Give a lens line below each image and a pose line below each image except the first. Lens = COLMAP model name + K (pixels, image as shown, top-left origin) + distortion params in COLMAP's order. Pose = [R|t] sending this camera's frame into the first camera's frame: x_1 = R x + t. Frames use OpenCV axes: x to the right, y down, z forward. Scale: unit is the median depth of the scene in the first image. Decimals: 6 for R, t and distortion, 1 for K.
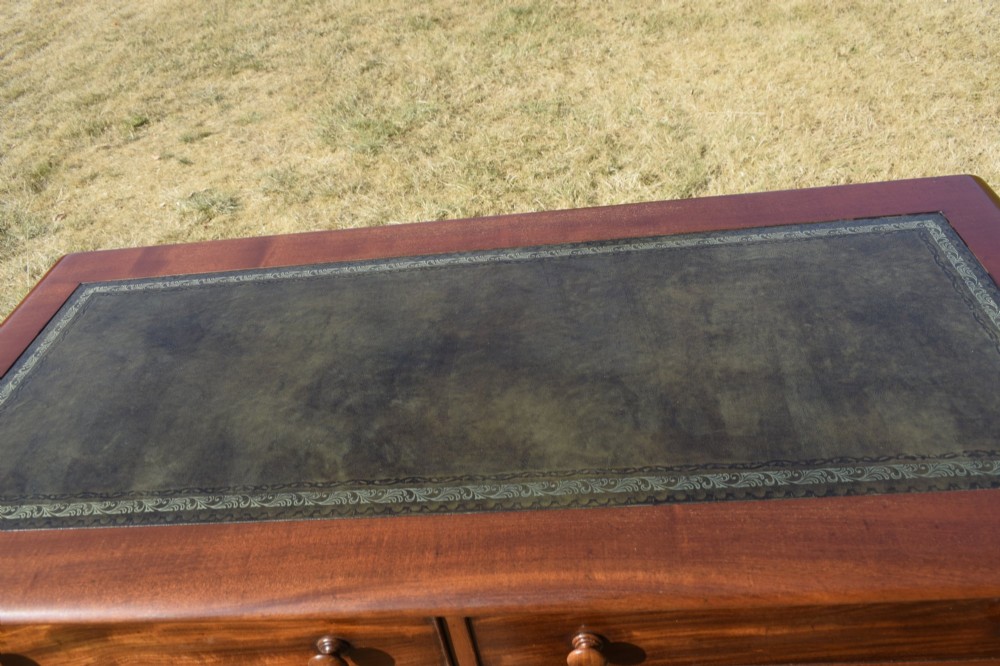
lens RADIAL K [[796.1, 0, 500.0], [0, 796.1, 333.0], [0, 0, 1]] dist [-0.008541, -0.005485]
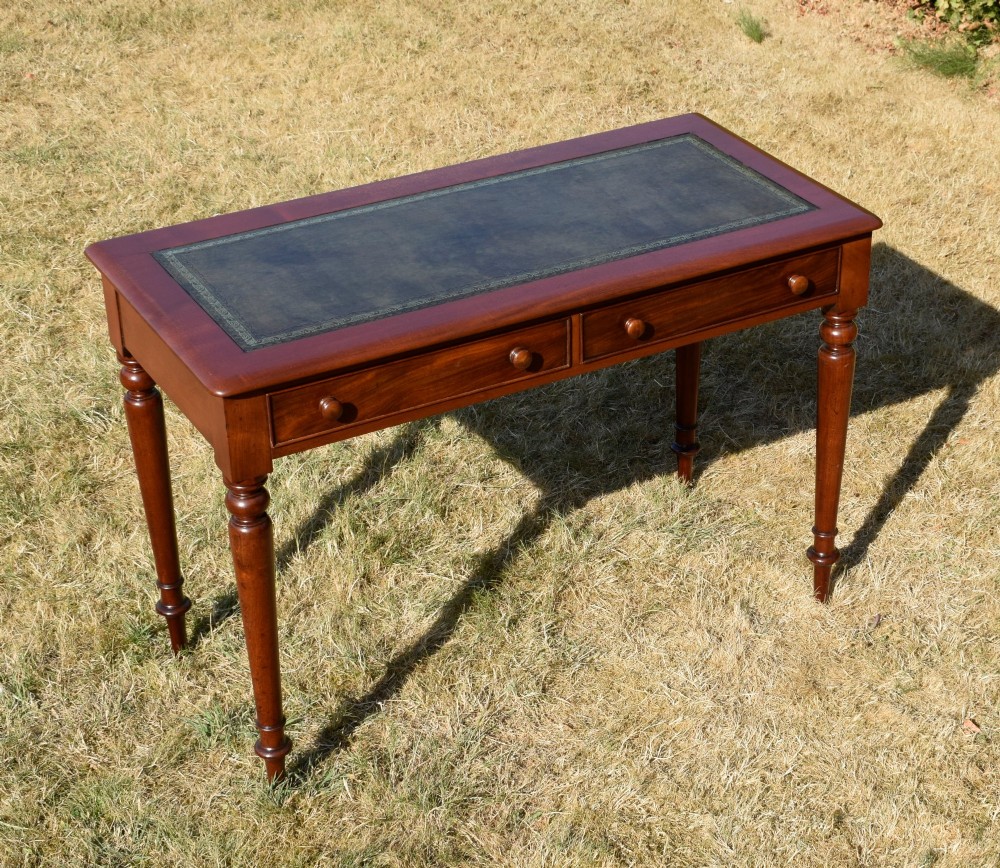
lens RADIAL K [[2316.3, 0, 500.0], [0, 2316.3, 434.0], [0, 0, 1]] dist [-0.054129, 0.064391]
pose [[0.835766, -0.149092, 0.528457, -0.843465], [0.243572, 0.963223, -0.113464, 0.315422], [-0.492106, 0.223547, 0.841343, -0.946713]]
